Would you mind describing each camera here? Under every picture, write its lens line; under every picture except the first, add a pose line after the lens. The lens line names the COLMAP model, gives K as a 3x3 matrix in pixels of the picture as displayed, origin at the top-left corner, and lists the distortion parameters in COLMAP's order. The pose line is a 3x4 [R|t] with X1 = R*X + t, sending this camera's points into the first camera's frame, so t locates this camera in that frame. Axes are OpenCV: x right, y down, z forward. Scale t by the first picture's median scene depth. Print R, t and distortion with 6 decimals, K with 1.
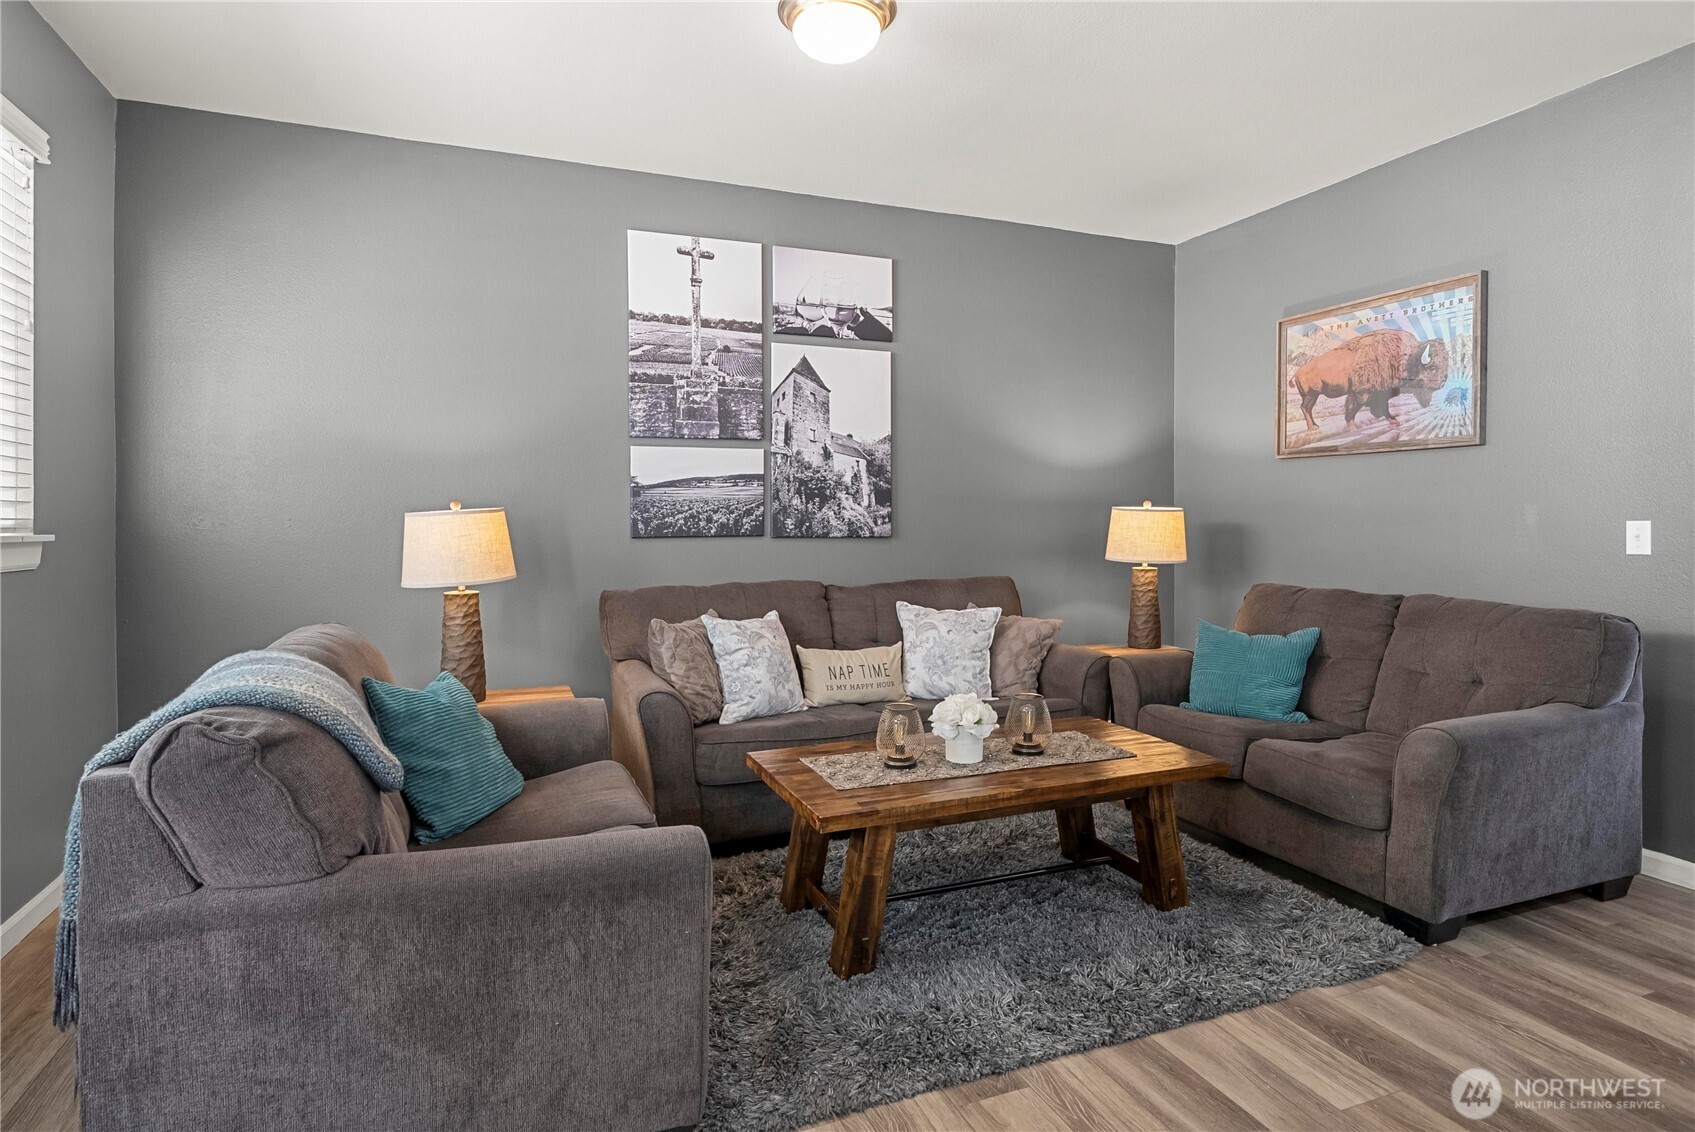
lens RADIAL K [[893.9, 0, 844.8], [0, 893.9, 525.1], [0, 0, 1]] dist [0.000779, -0.000322]
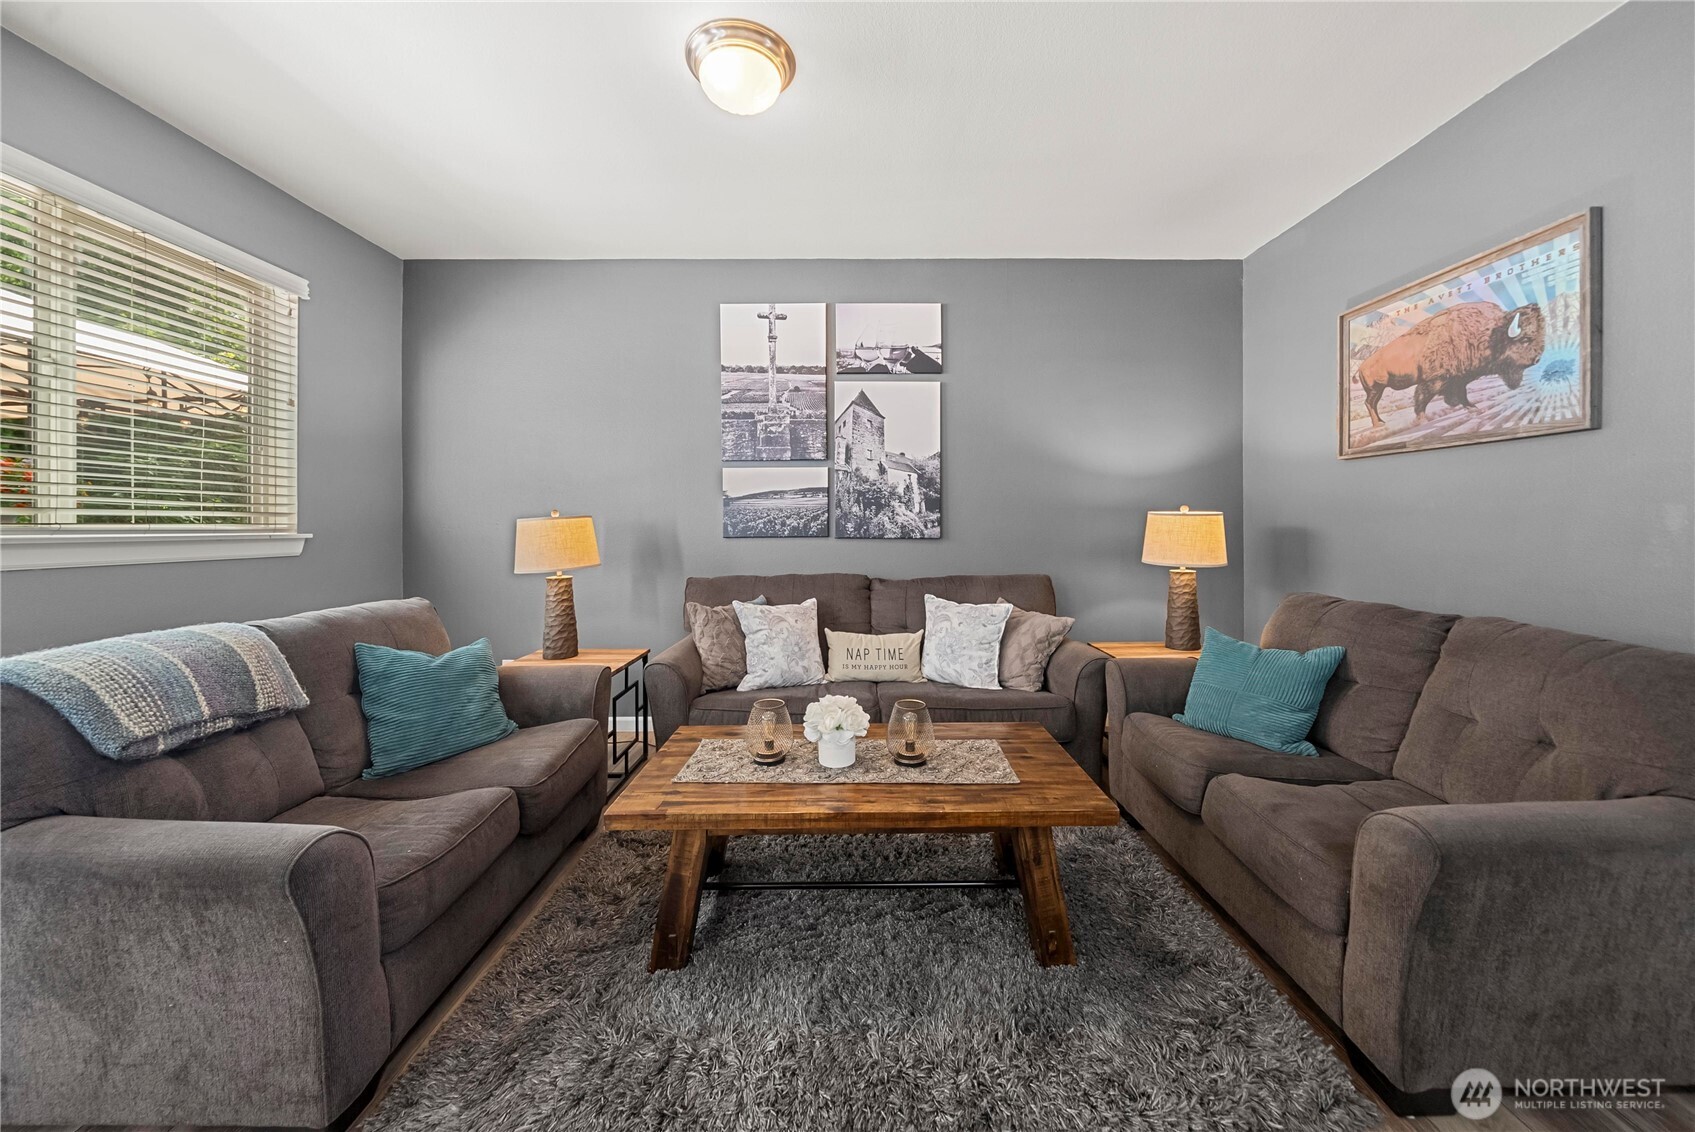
lens RADIAL K [[604.4, 0, 849.6], [0, 604.4, 522.5], [0, 0, 1]] dist [-0.005458, 0.000167]
pose [[0.932107, -0.000746, -0.362182, 0.258189], [-0.001834, 0.999975, -0.006779, -0.002252], [0.362178, 0.006983, 0.932083, 0.240672]]
